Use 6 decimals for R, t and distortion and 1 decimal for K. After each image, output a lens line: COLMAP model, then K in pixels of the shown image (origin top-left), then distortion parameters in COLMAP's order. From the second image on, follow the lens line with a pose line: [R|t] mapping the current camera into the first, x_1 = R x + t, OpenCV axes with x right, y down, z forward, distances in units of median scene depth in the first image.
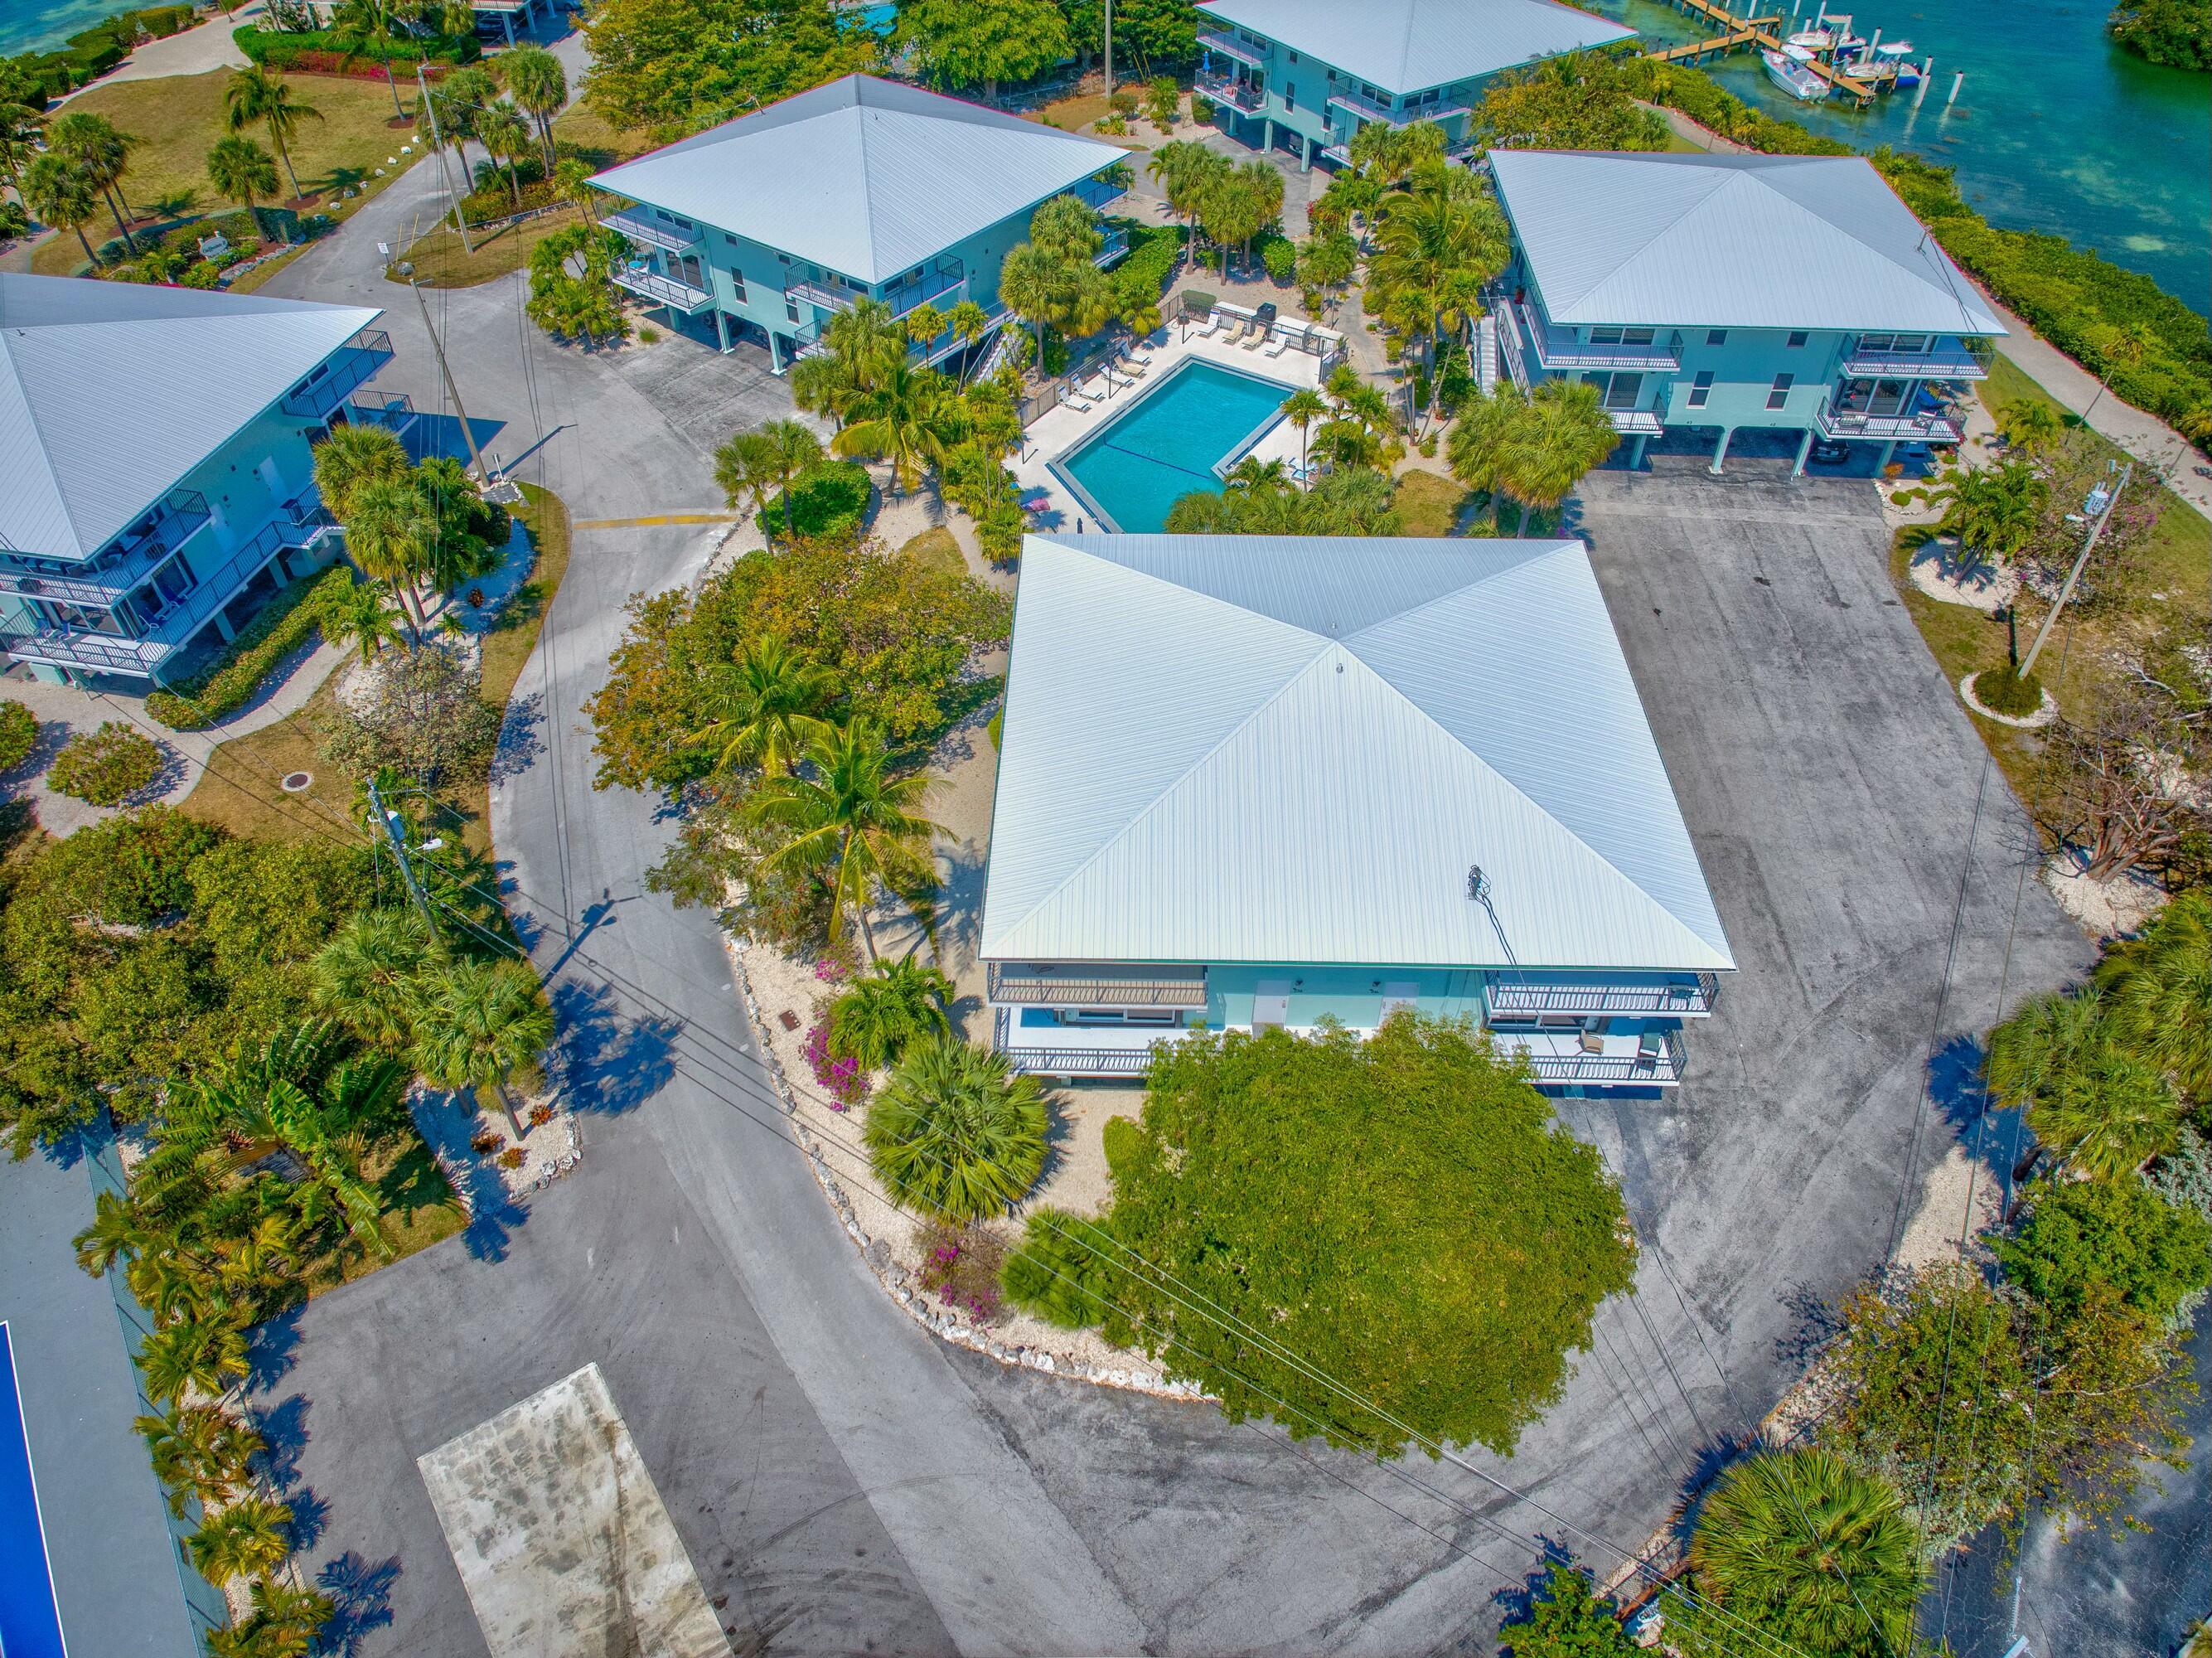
lens RADIAL K [[1511.4, 0, 1106.0], [0, 1511.4, 829.0], [0, 0, 1]] dist [-0.005048, -0.007249]
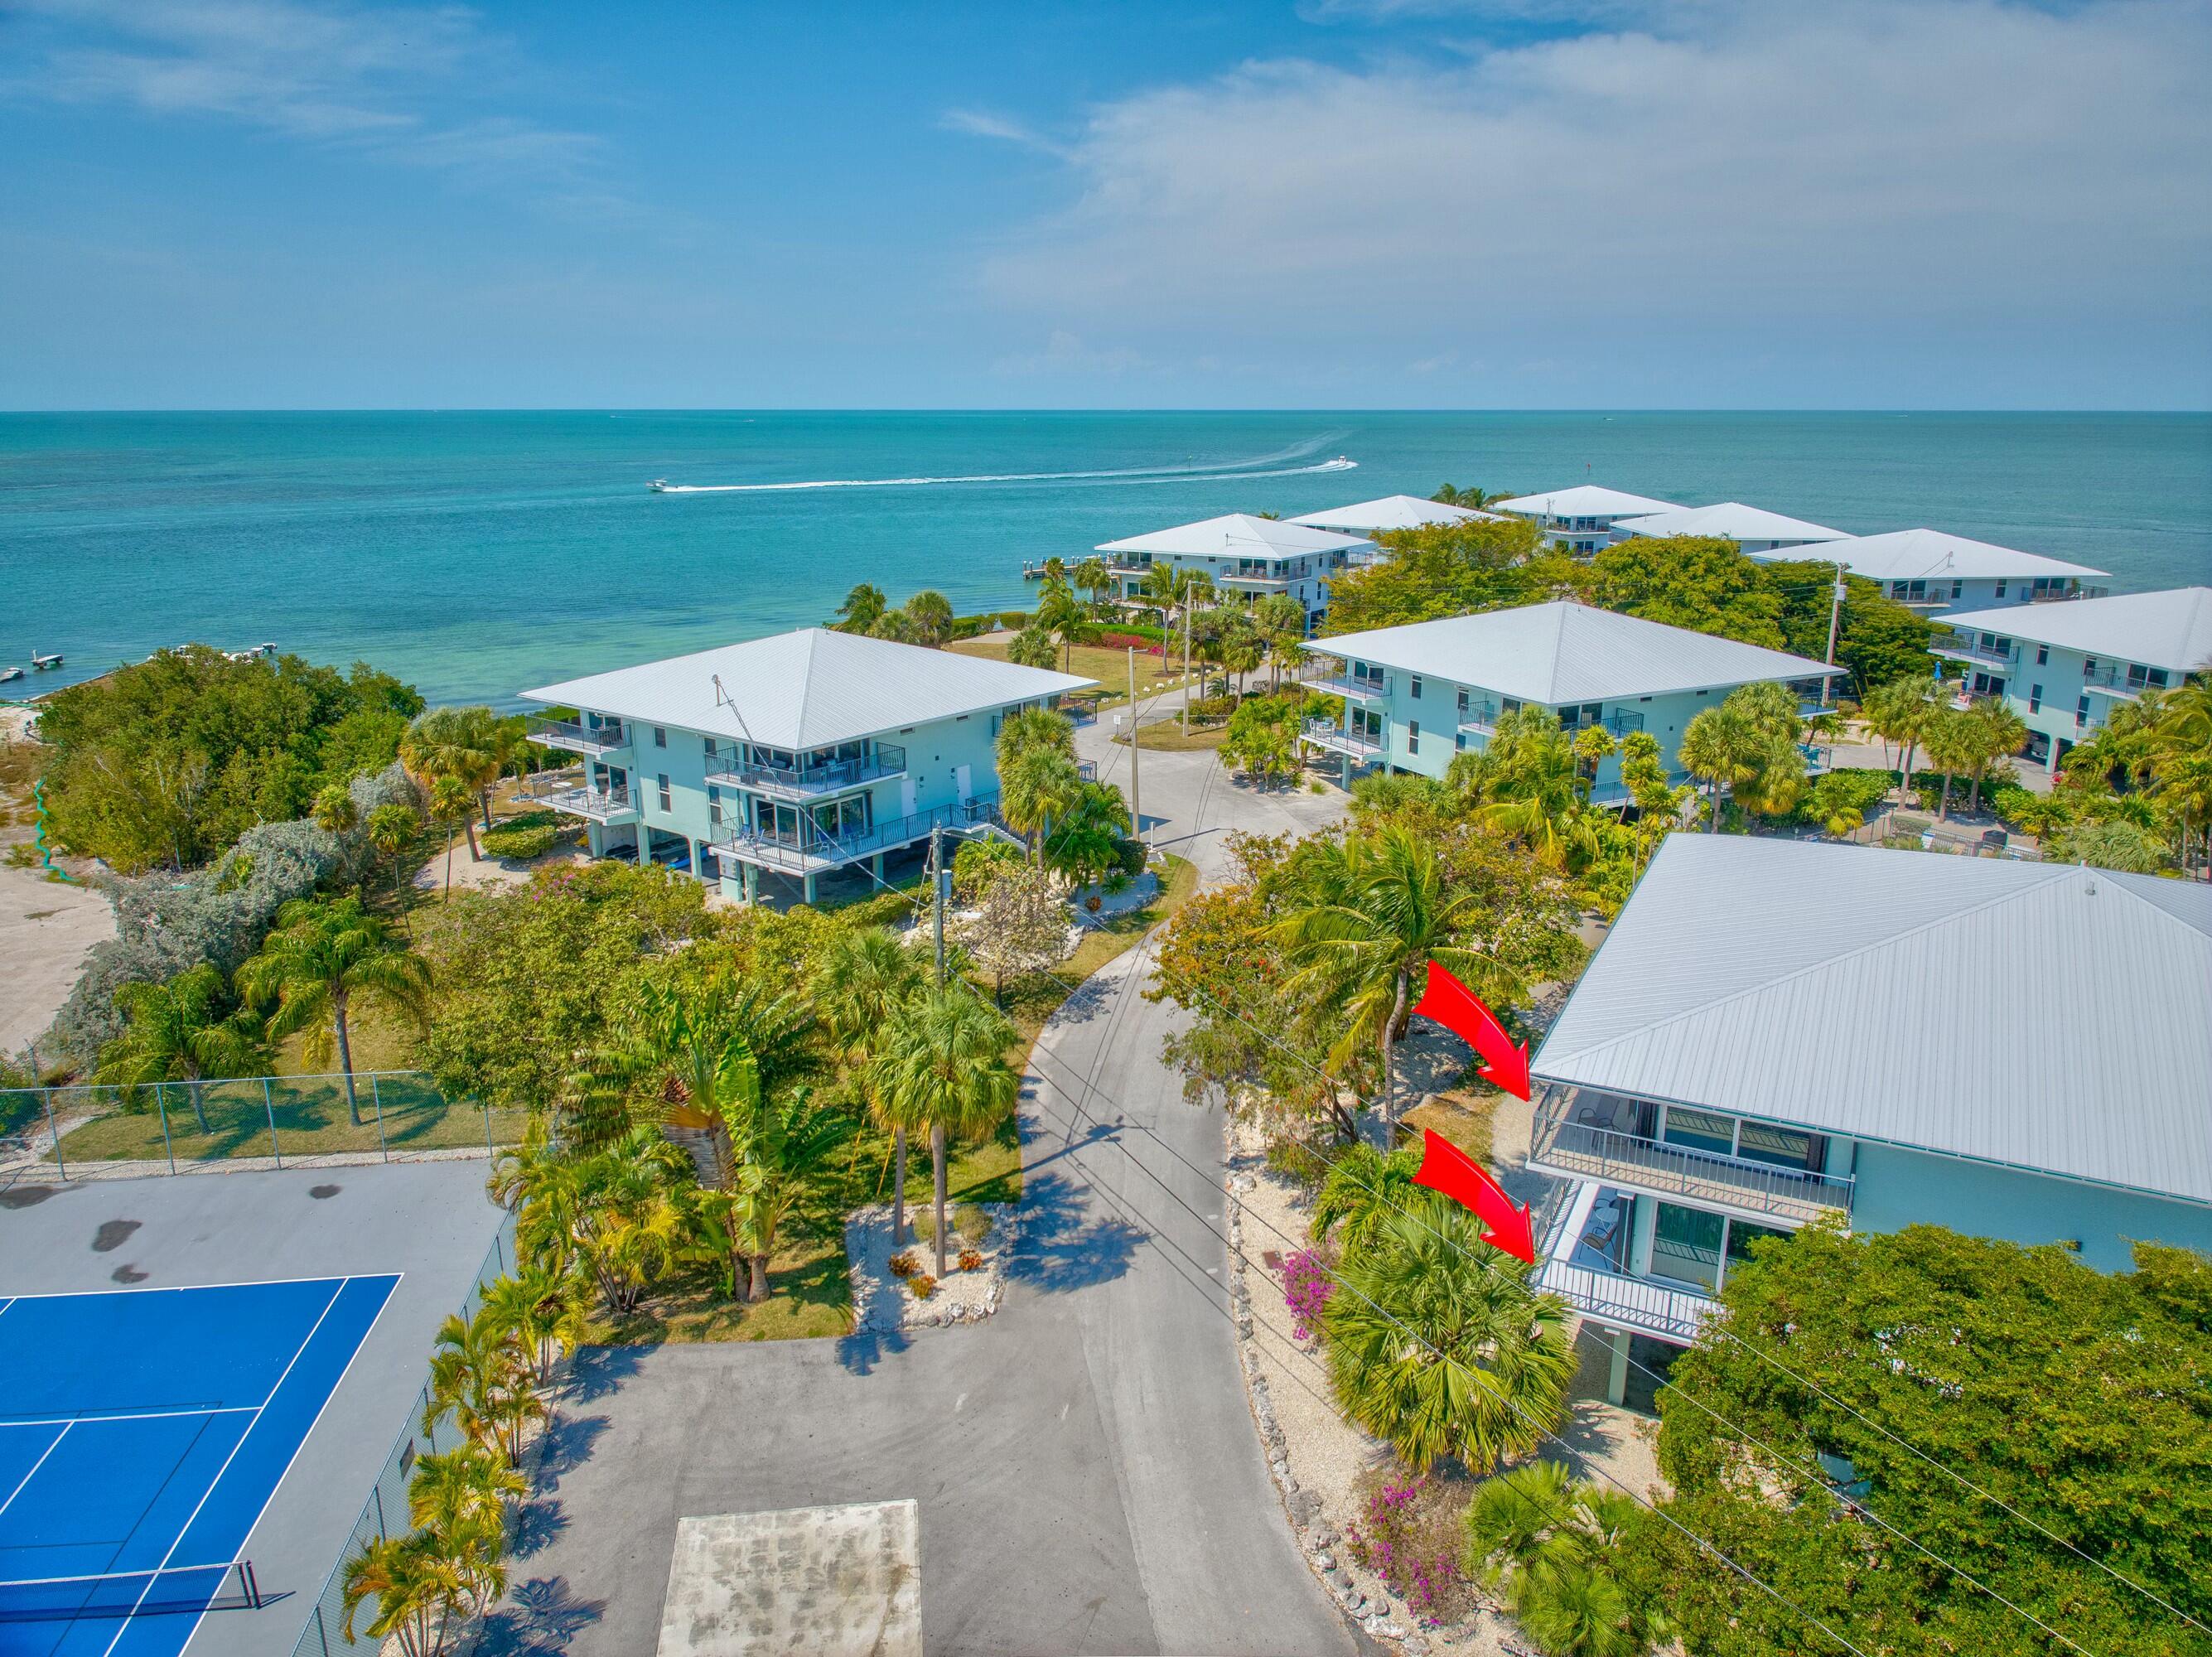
lens RADIAL K [[1501.7, 0, 1106.0], [0, 1501.7, 828.5], [0, 0, 1]] dist [0.006053, -0.015675]
pose [[0.895101, 0.117589, -0.430079, 0.023238], [-0.309335, 0.858463, -0.409089, 0.218758], [0.321102, 0.499214, 0.804785, 0.156045]]
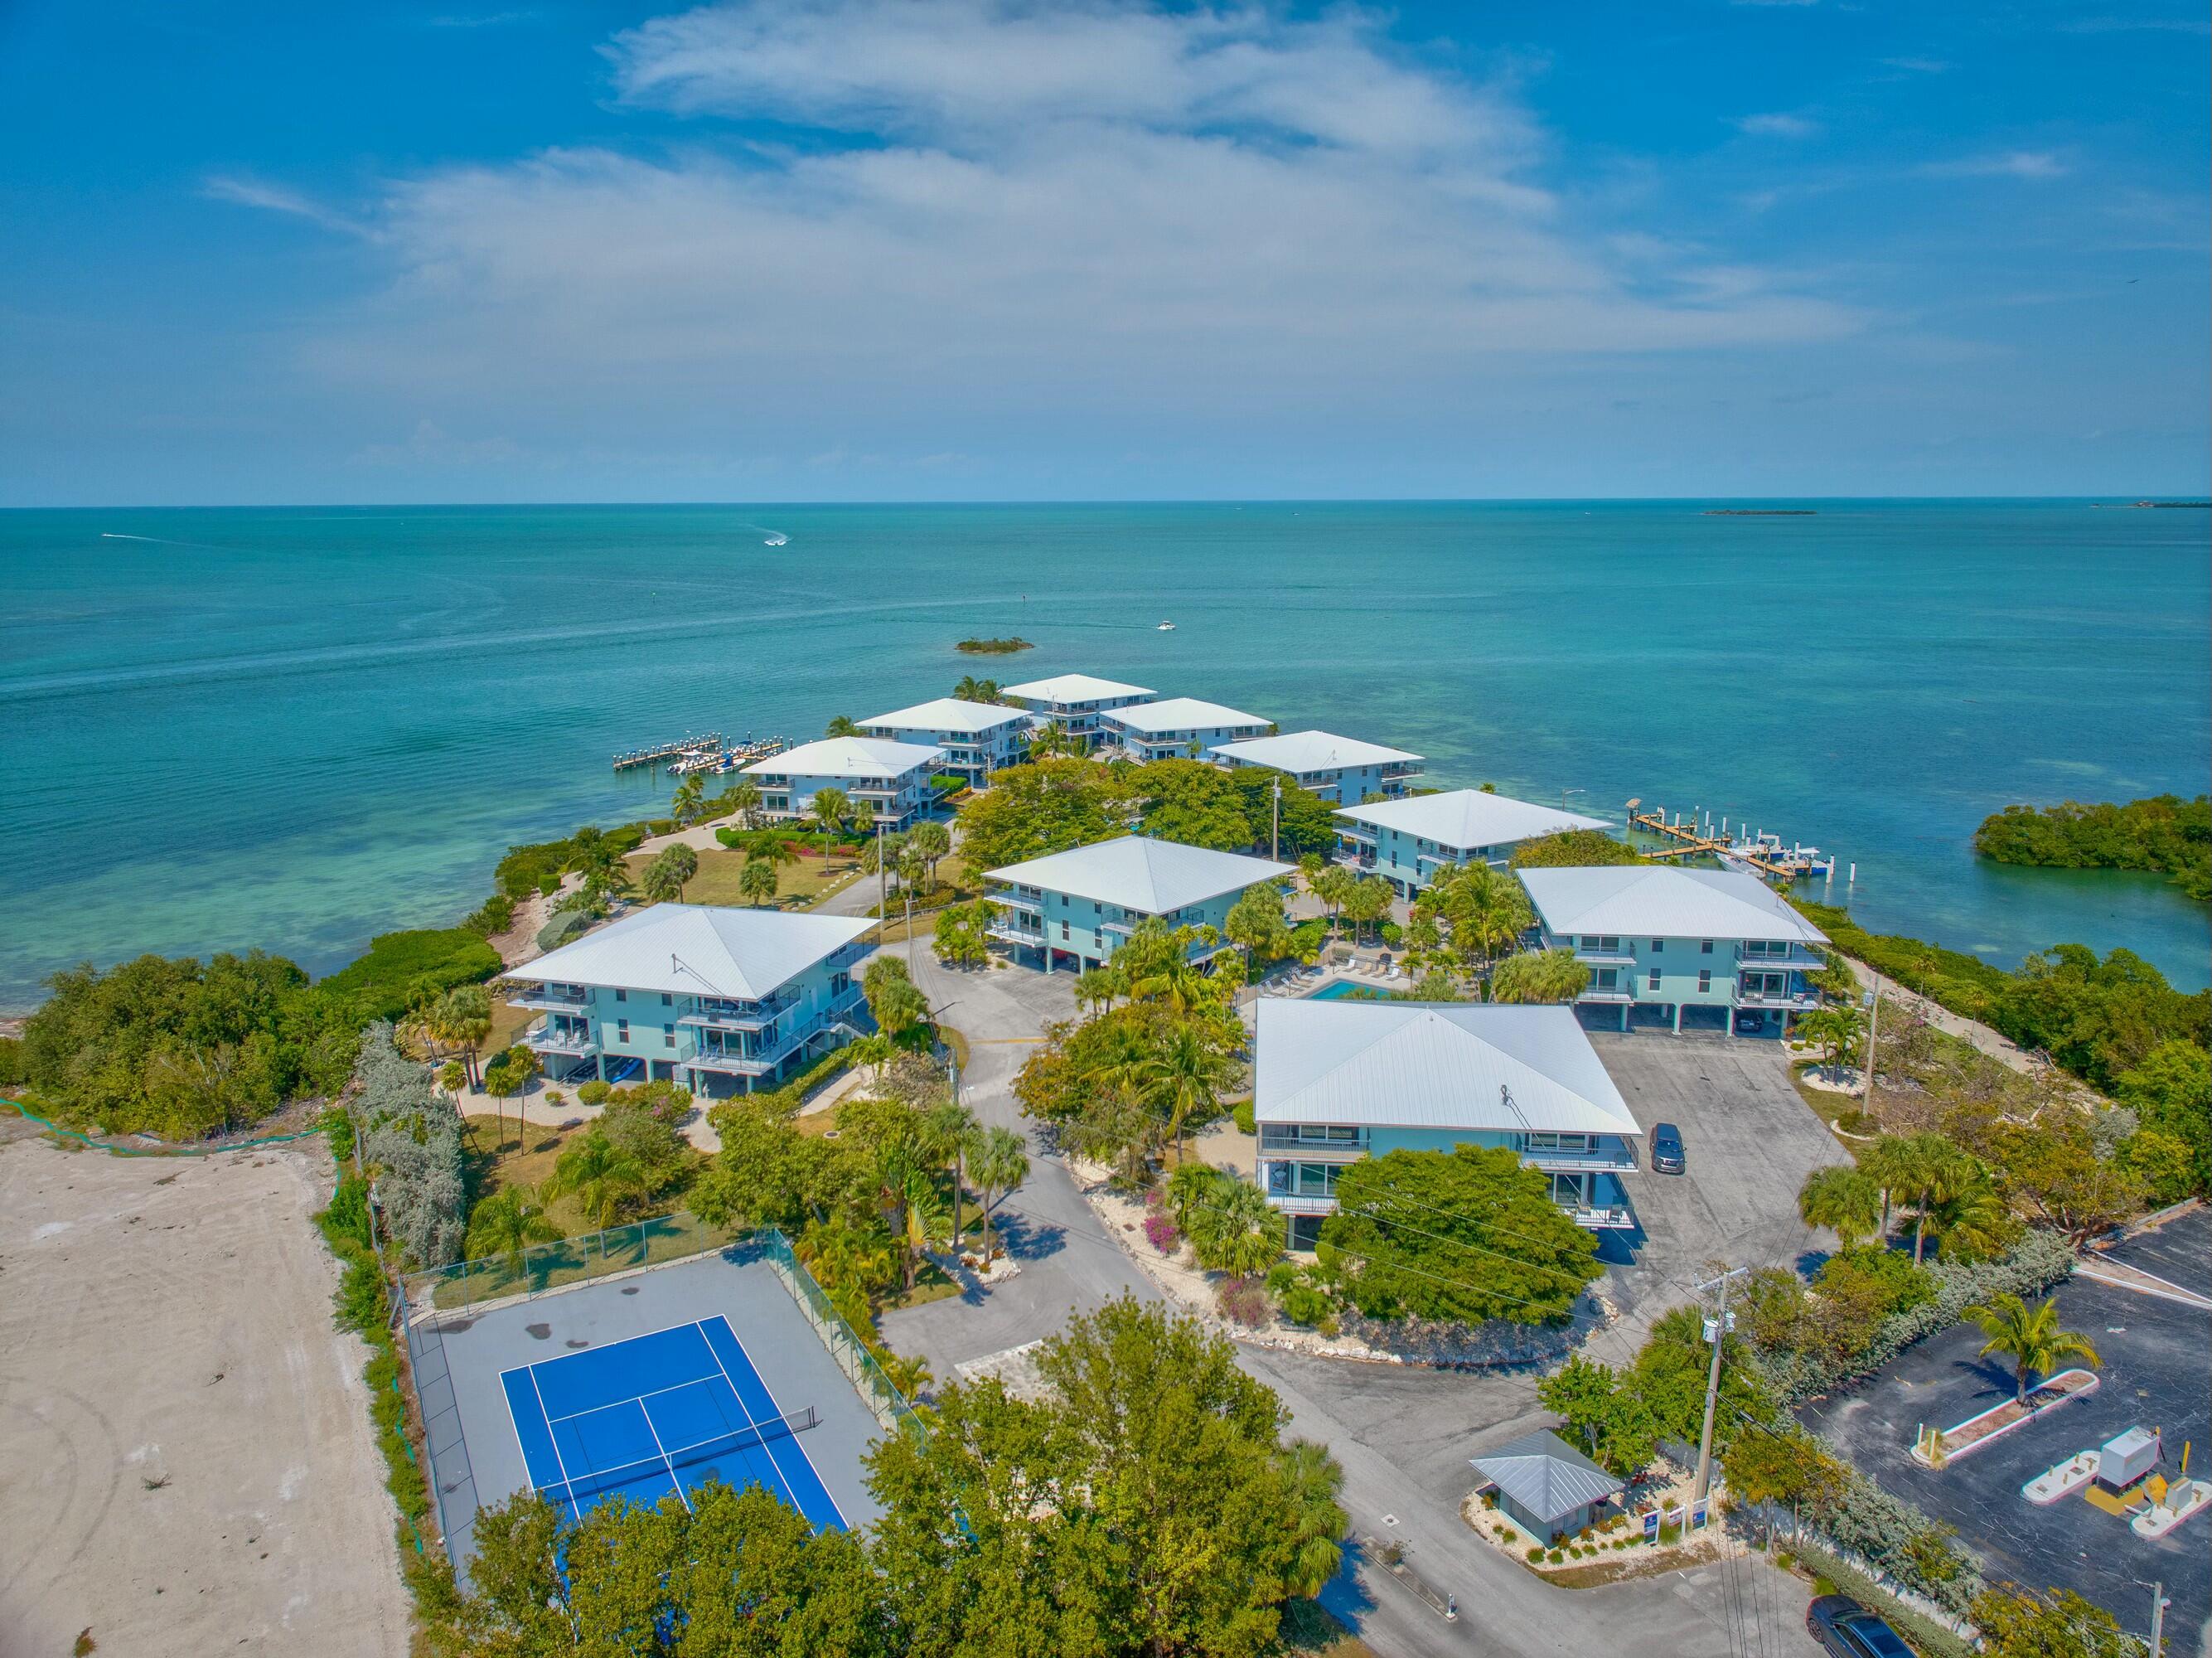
lens RADIAL K [[1501.9, 0, 1106.0], [0, 1501.9, 829.0], [0, 0, 1]] dist [0.006053, -0.015675]
pose [[0.996463, 0.008708, -0.083576, -0.072346], [-0.051594, 0.848460, -0.526738, 0.501287], [0.066324, 0.529187, 0.845909, -0.555488]]
